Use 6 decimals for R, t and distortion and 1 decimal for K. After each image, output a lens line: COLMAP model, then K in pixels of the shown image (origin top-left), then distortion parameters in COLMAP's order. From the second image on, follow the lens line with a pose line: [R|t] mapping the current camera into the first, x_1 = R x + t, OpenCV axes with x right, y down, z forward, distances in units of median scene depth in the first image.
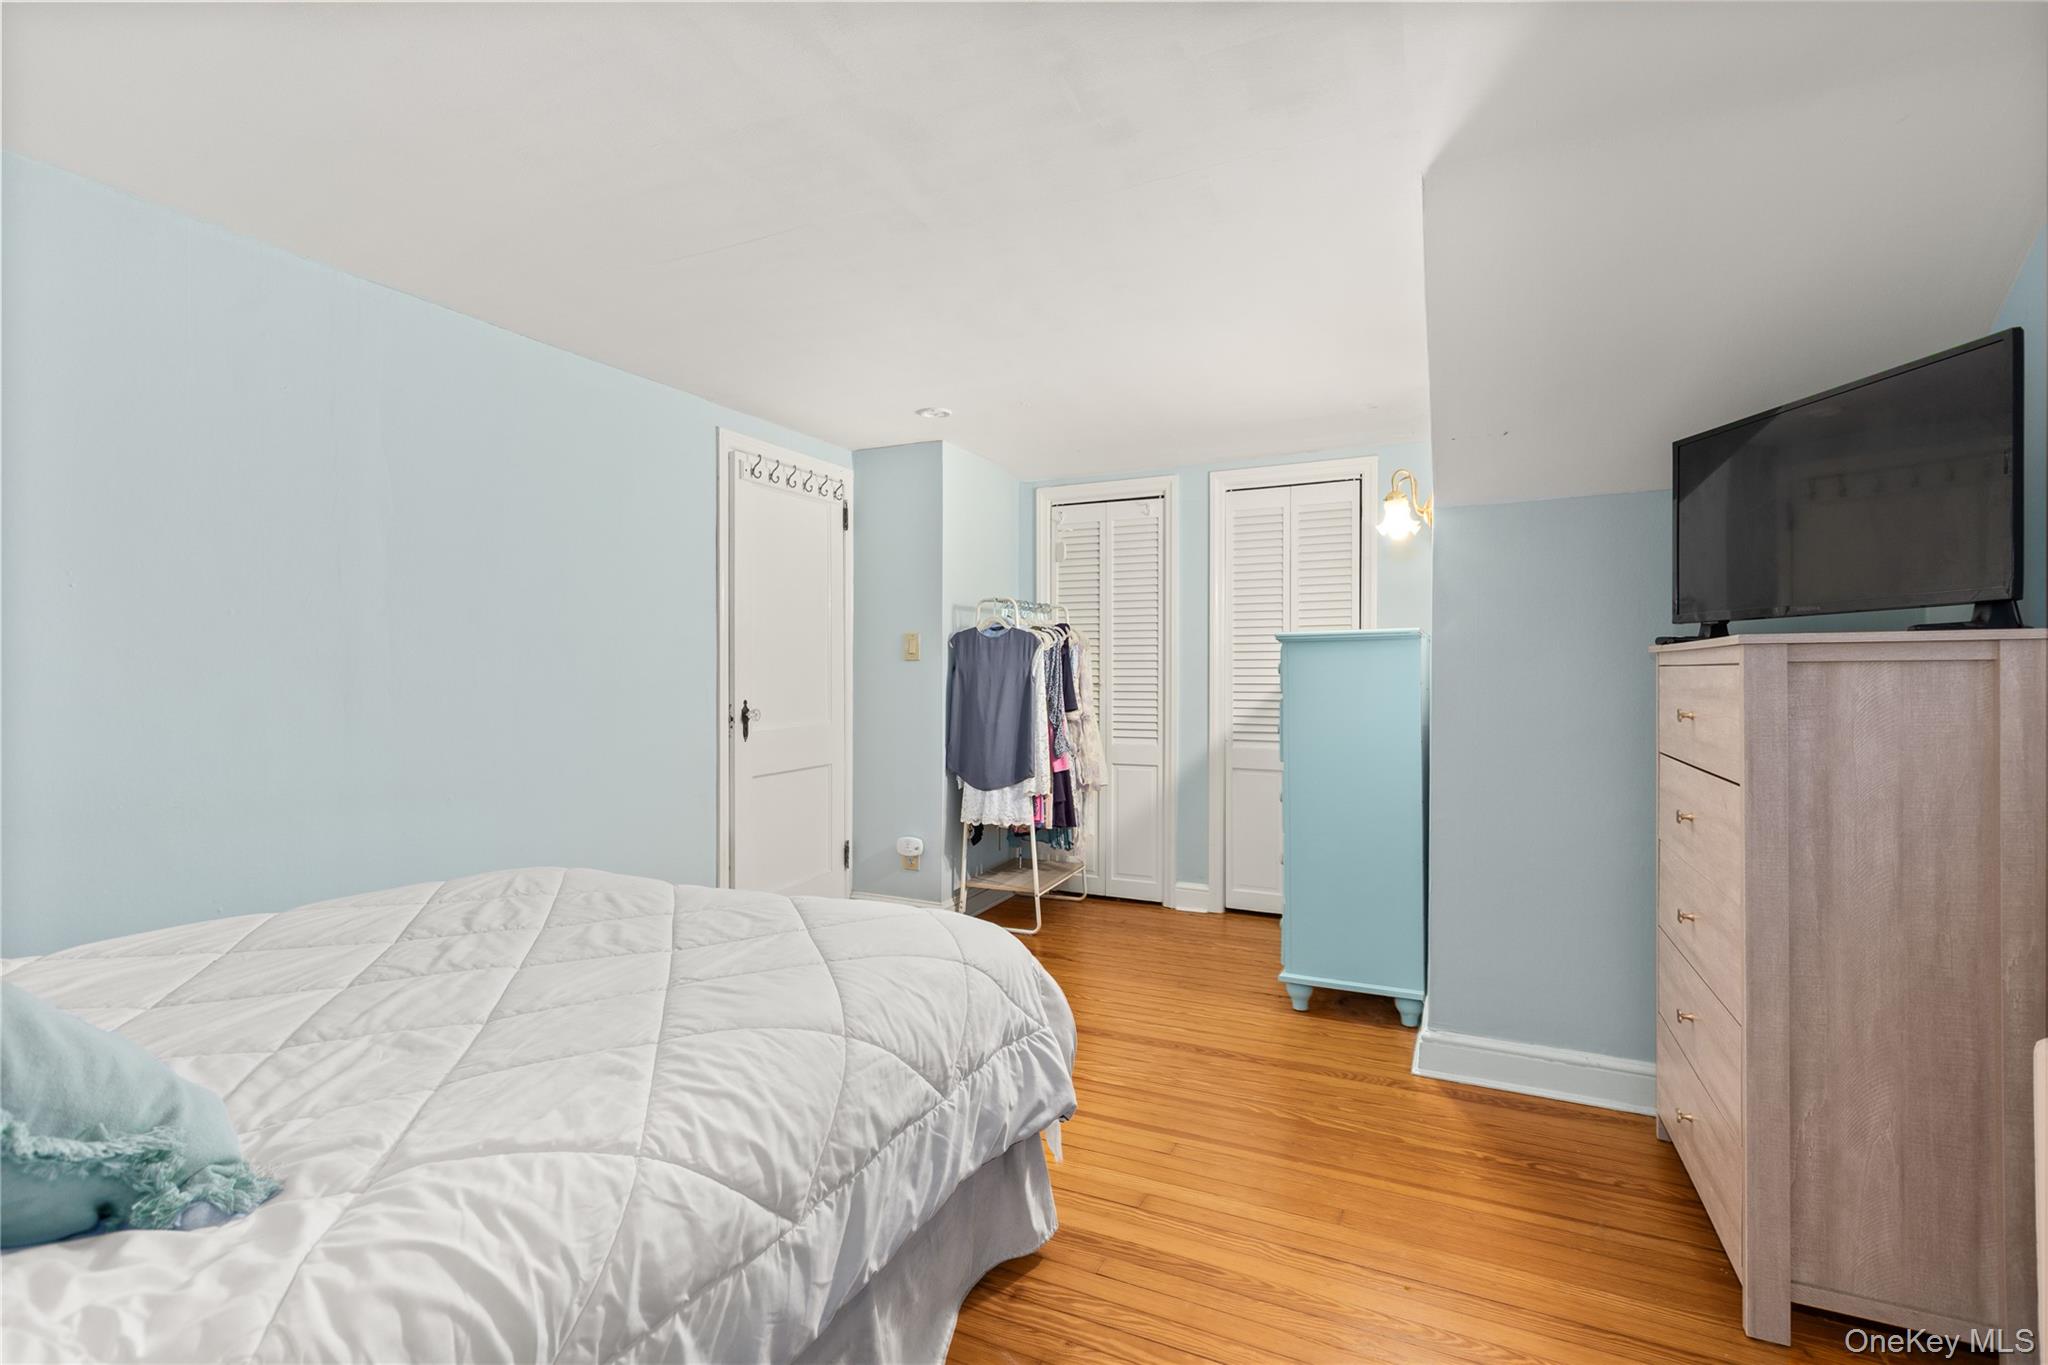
lens RADIAL K [[941.3, 0, 1022.3], [0, 941.3, 677.6], [0, 0, 1]] dist [0.005639, 0.000422]
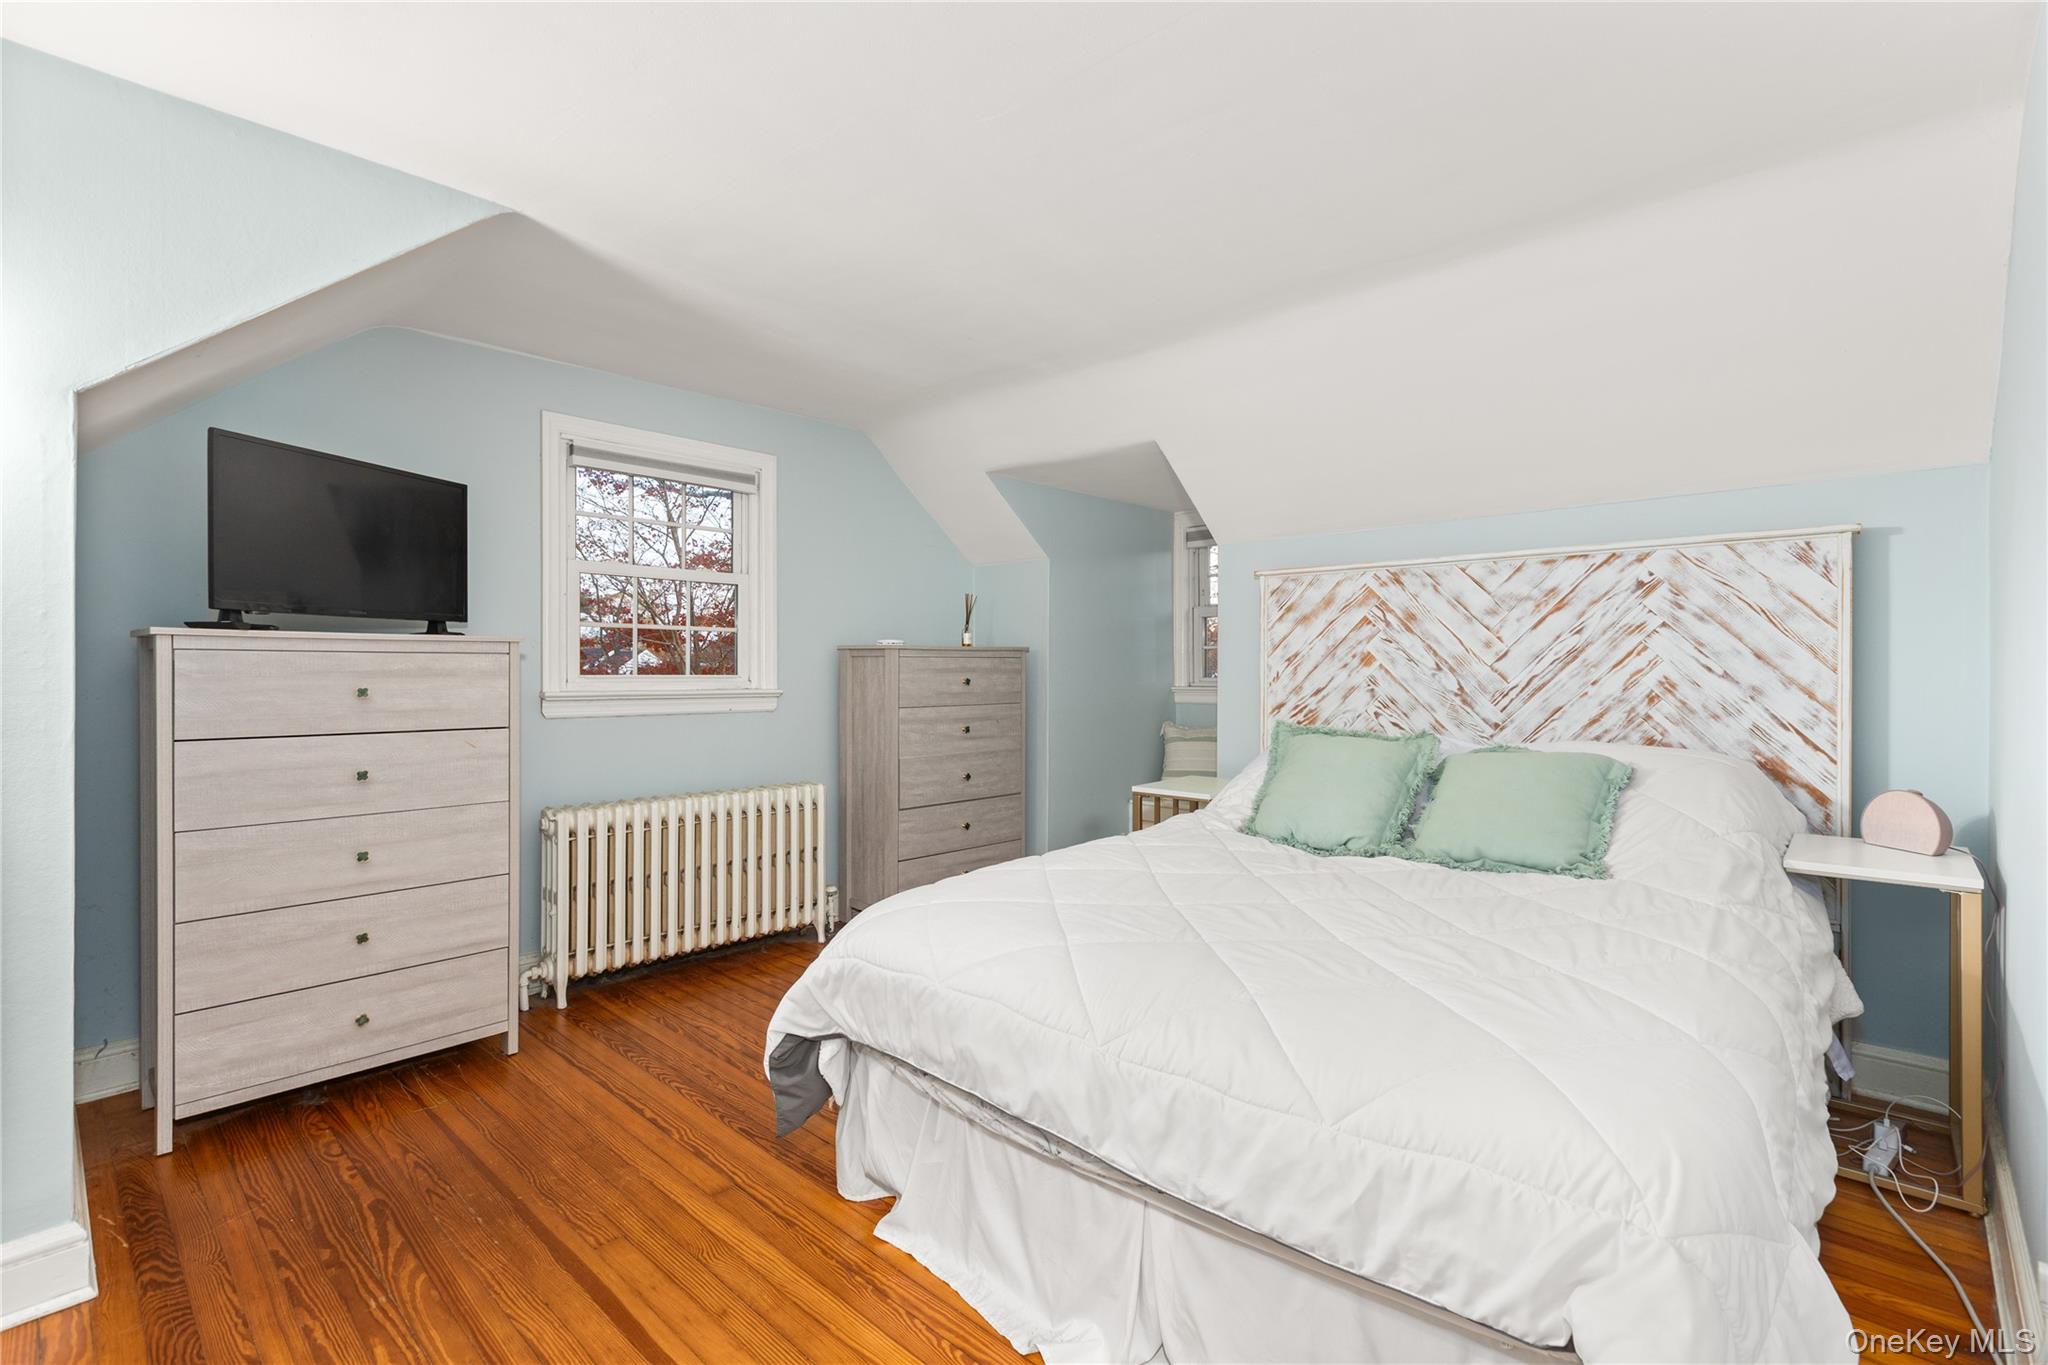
lens RADIAL K [[941.3, 0, 1023.0], [0, 941.3, 670.7], [0, 0, 1]] dist [0.005639, 0.000422]
pose [[-0.953140, -0.001966, 0.302525, -0.489346], [0.000408, 0.999970, 0.007784, 0.001009], [-0.302531, 0.007542, -0.953110, 1.901558]]
